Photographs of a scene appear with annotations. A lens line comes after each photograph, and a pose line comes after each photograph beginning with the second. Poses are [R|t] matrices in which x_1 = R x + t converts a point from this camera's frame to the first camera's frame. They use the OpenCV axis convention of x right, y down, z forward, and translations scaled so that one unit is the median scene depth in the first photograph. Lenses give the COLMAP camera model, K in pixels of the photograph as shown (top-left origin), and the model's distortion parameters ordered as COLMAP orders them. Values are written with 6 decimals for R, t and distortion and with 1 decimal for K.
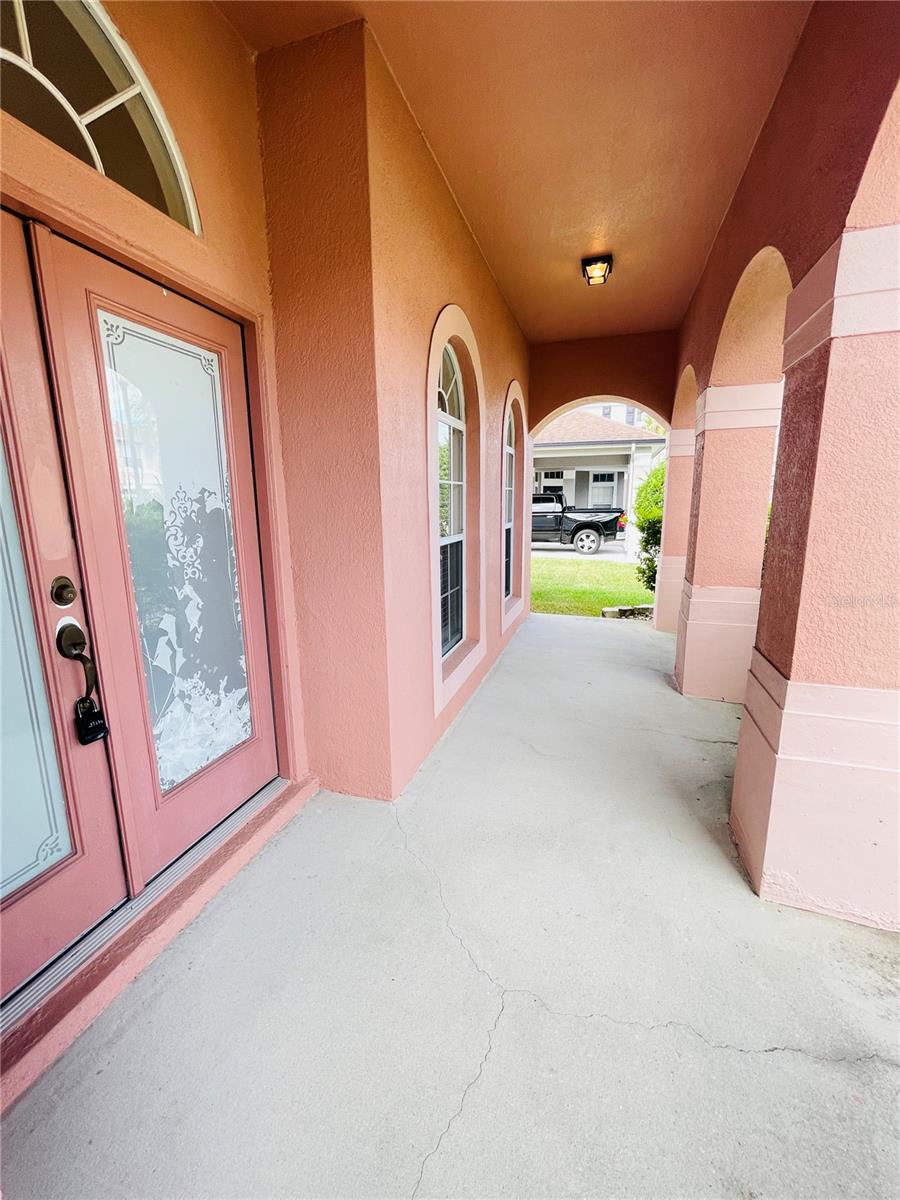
lens RADIAL K [[486.6, 0, 450.5], [0, 486.6, 598.1], [0, 0, 1]] dist [-0.006611, 0.002474]
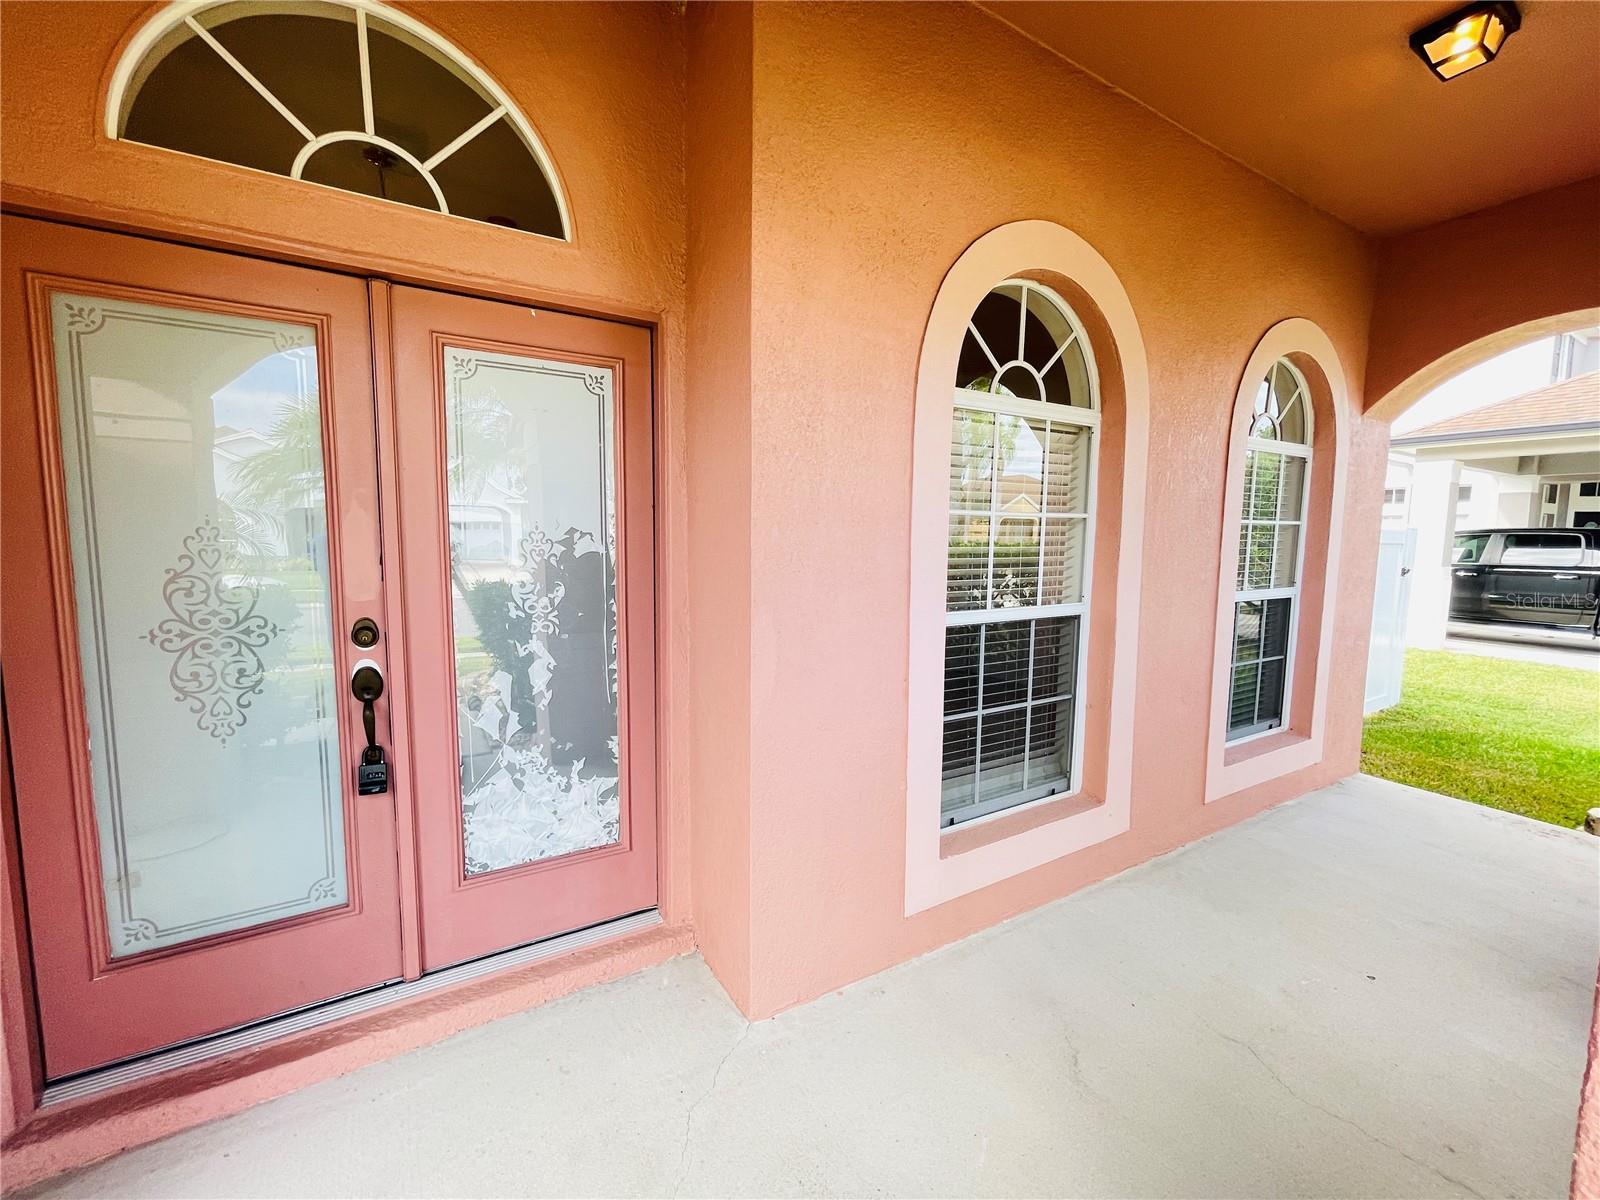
lens RADIAL K [[648.8, 0, 802.0], [0, 648.8, 597.0], [0, 0, 1]] dist [-0.006611, 0.002474]
pose [[0.743063, 0.084470, -0.663869, 0.542724], [-0.146931, 0.988390, -0.038697, -0.124038], [0.652892, 0.126297, 0.746847, 0.440493]]
